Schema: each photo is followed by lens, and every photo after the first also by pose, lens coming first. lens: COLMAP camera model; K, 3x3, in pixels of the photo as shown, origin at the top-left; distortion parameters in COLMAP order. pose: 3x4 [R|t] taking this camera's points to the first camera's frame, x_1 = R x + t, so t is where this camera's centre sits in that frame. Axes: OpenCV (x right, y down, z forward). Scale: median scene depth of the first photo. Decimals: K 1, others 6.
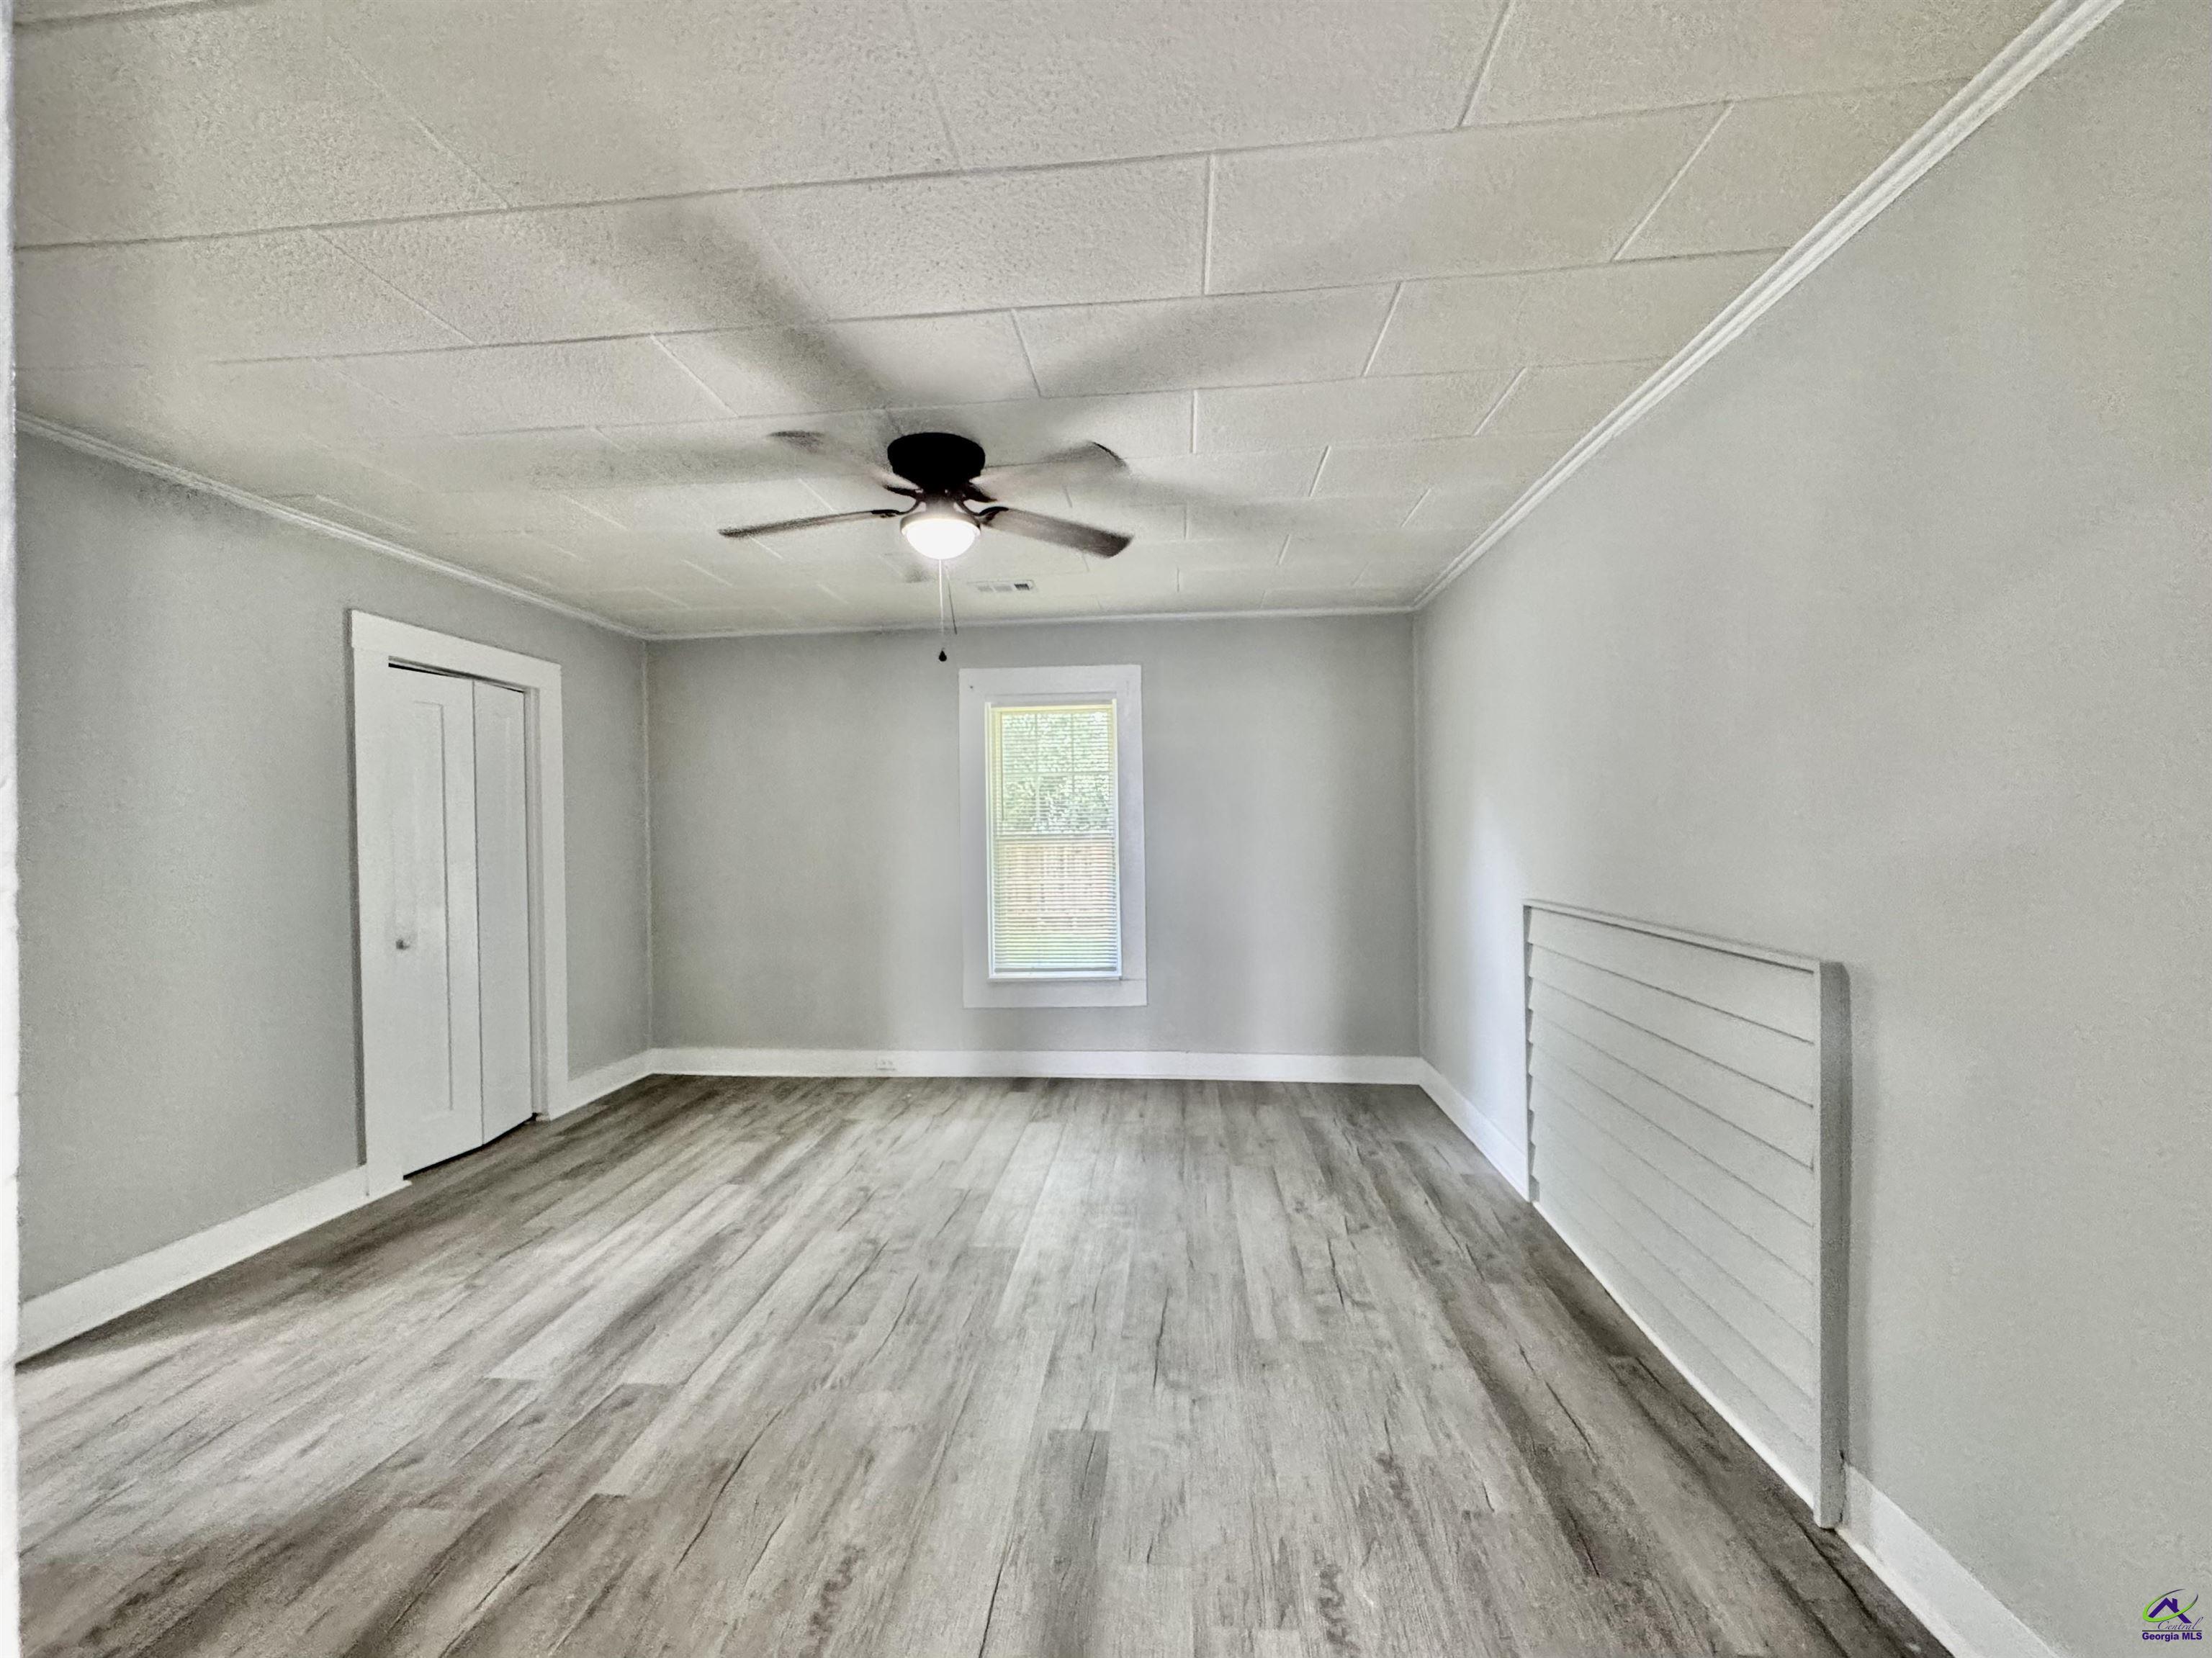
lens RADIAL K [[883.9, 0, 1098.9], [0, 883.9, 830.2], [0, 0, 1]] dist [-0.006037, 0.001010]
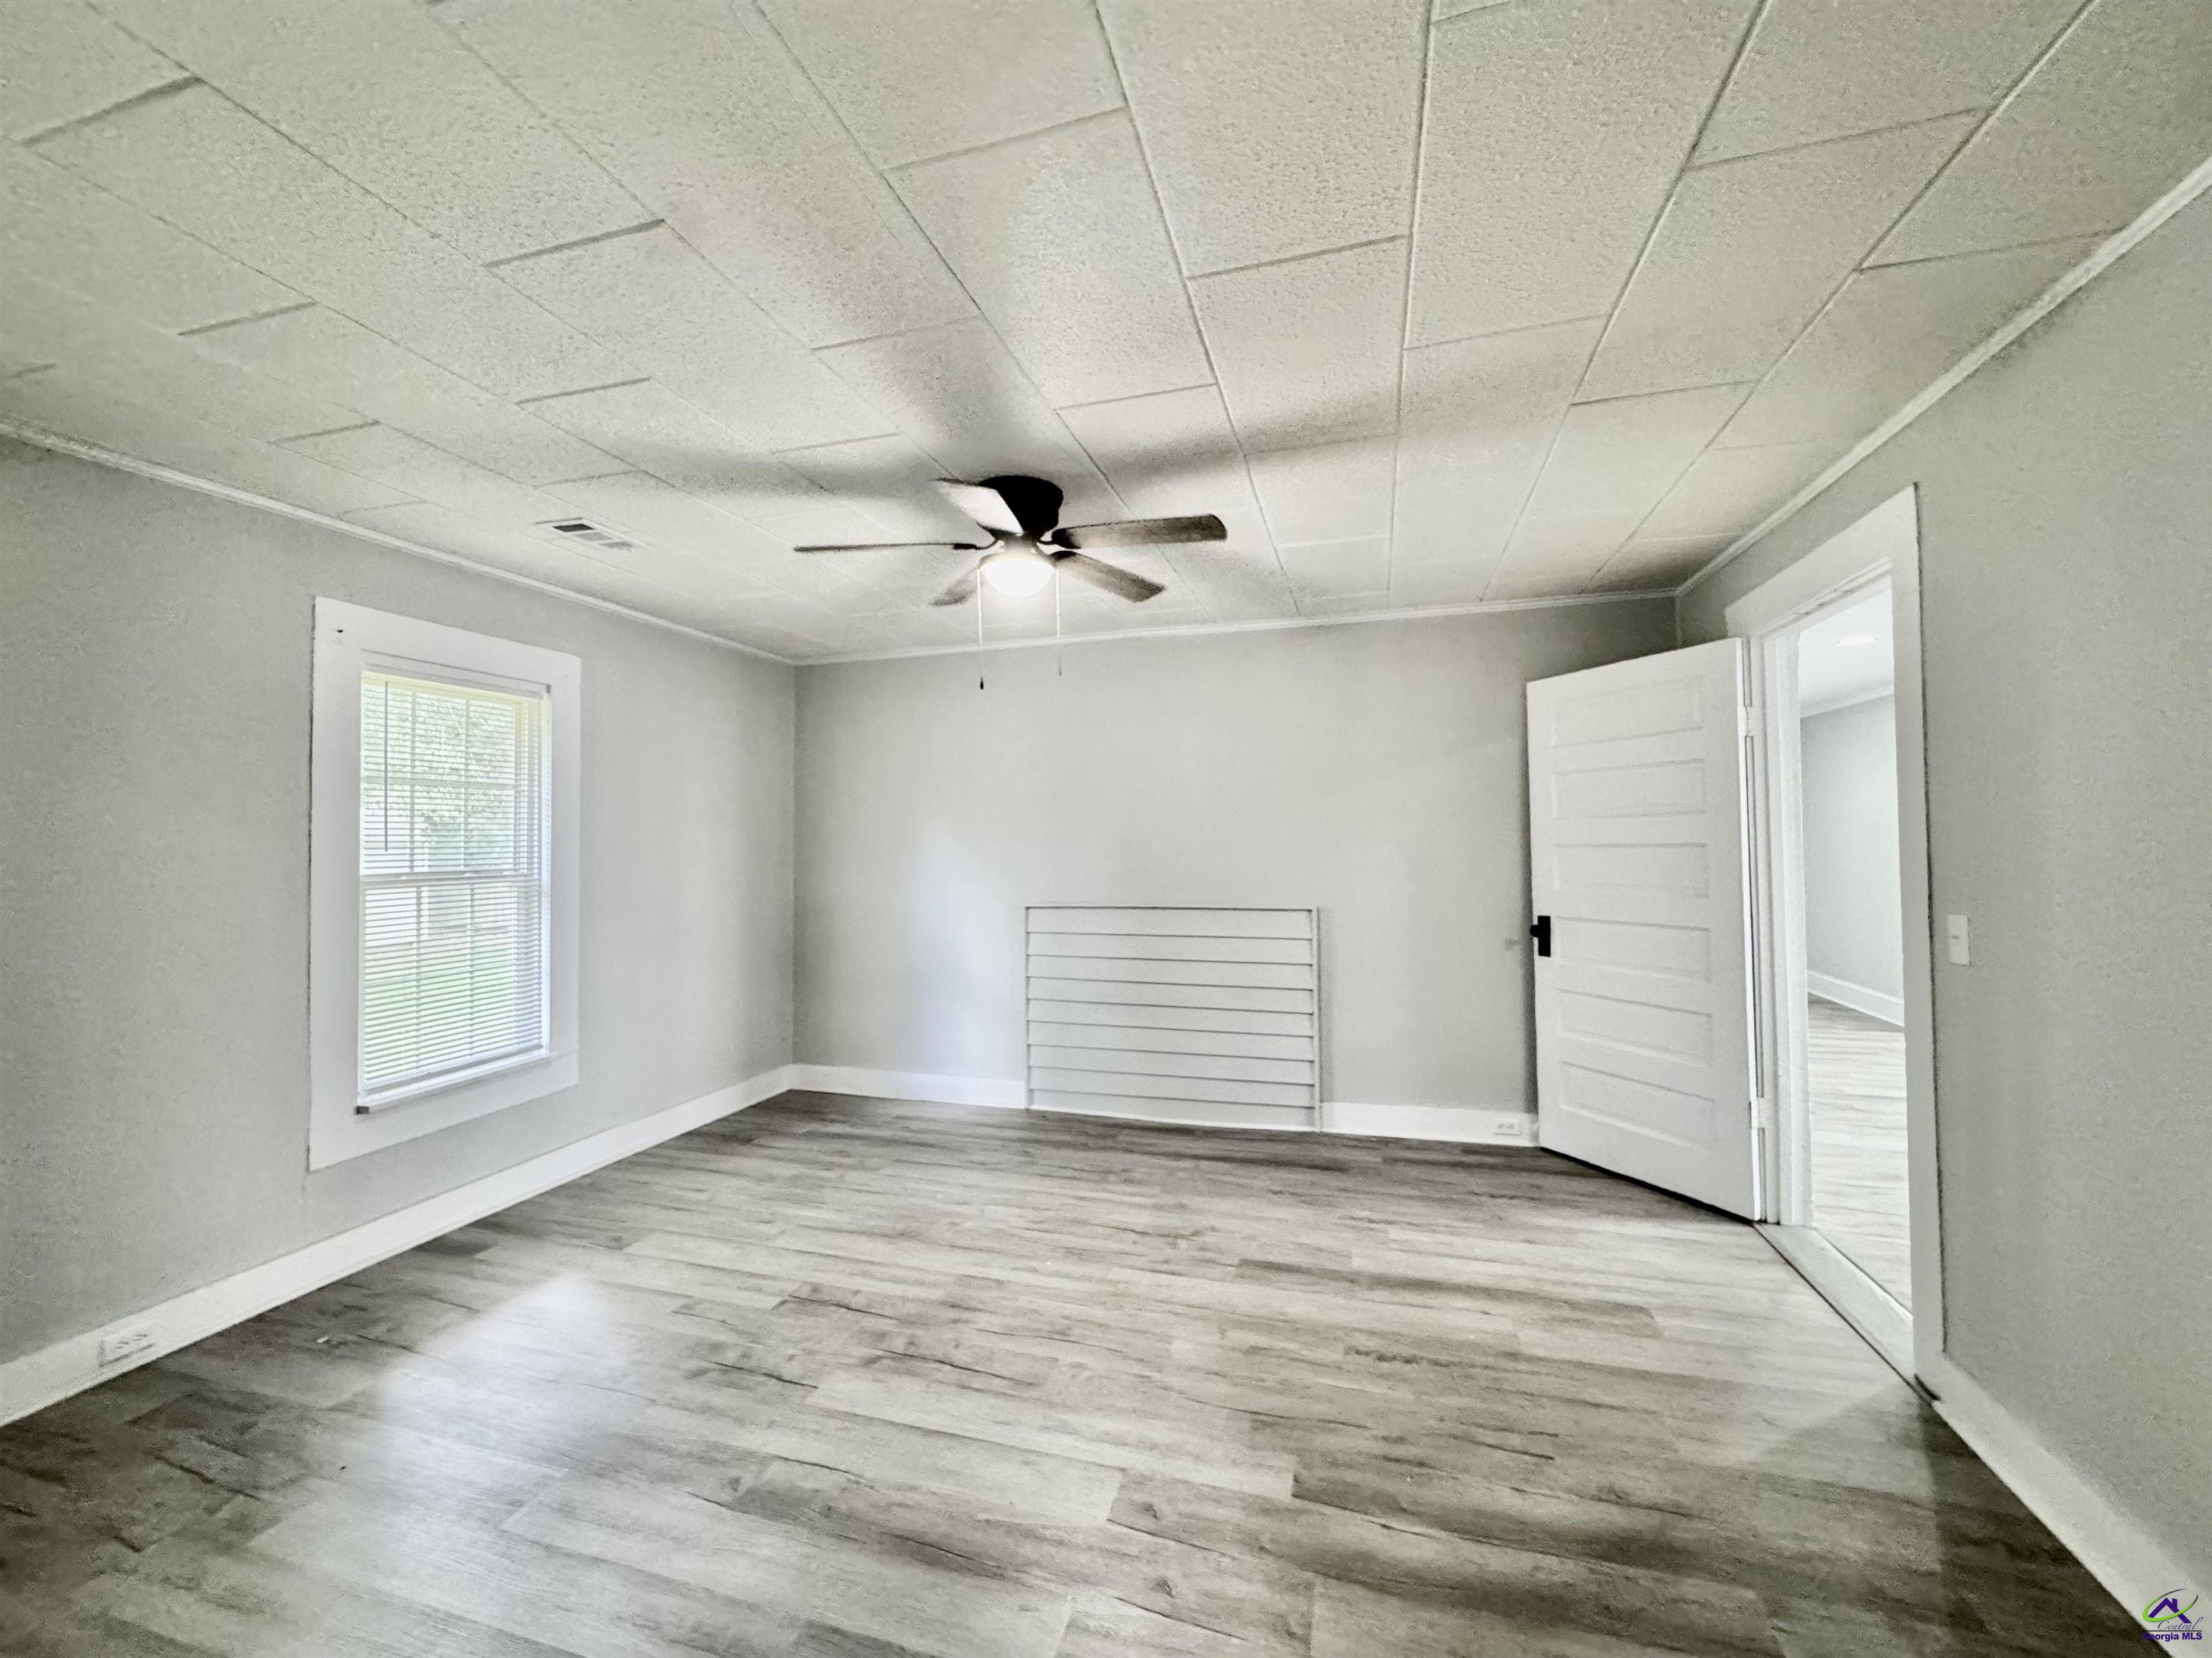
lens RADIAL K [[883.9, 0, 1091.6], [0, 883.9, 823.9], [0, 0, 1]] dist [-0.006037, 0.001010]
pose [[0.224122, 0.025904, 0.974217, -1.143965], [0.015025, 0.999436, -0.030031, -0.008002], [-0.974445, 0.021368, 0.223606, 0.675654]]
